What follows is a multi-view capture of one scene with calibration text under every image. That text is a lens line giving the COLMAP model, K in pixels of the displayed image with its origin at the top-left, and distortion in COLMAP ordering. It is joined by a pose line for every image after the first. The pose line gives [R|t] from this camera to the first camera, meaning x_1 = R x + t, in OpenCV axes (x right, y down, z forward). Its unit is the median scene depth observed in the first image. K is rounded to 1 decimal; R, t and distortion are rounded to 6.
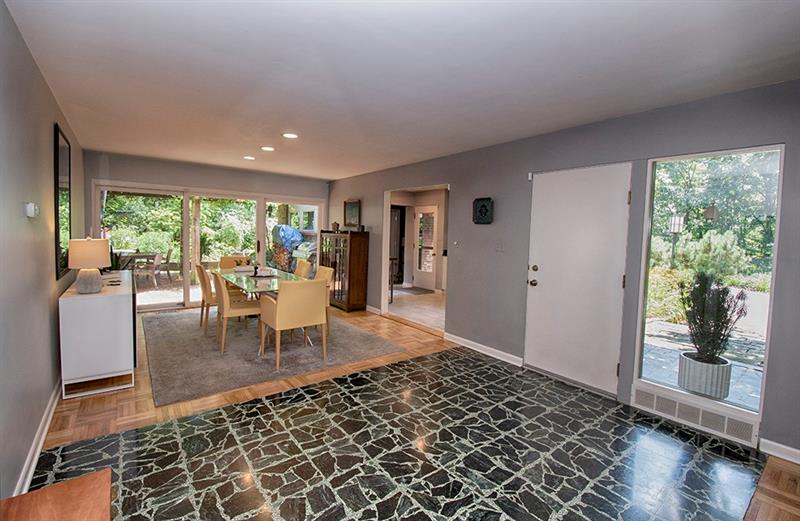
lens RADIAL K [[345.8, 0, 399.8], [0, 345.8, 256.4], [0, 0, 1]] dist [0.001464, 0.000019]
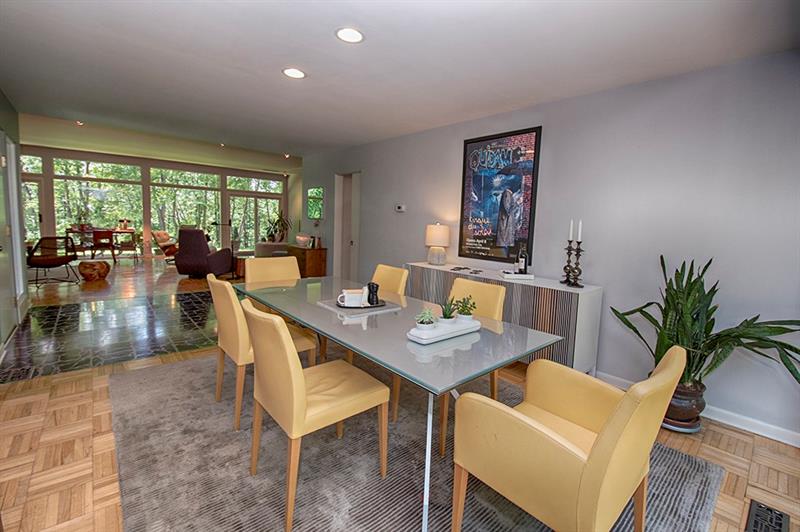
lens RADIAL K [[346.0, 0, 397.1], [0, 346.0, 259.2], [0, 0, 1]] dist [-0.002823, -0.000414]
pose [[-0.994382, -0.055629, -0.090058, -0.290288], [-0.068472, 0.986844, 0.146460, -0.051333], [0.080725, 0.151803, -0.985109, 1.064146]]
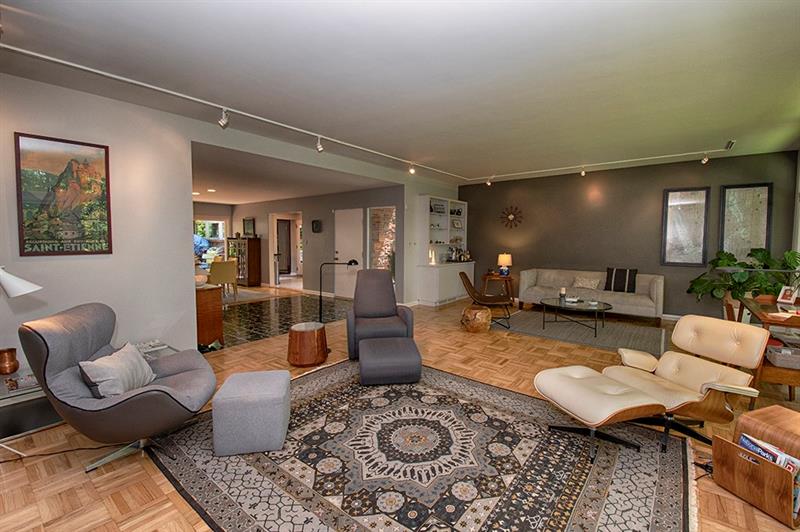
lens RADIAL K [[346.0, 0, 403.5], [0, 346.0, 263.0], [0, 0, 1]] dist [-0.002823, -0.000414]
pose [[0.964396, -0.045303, 0.260553, 0.118763], [0.043151, 0.998971, 0.013978, 0.047693], [-0.260918, -0.002237, 0.965358, -0.676945]]
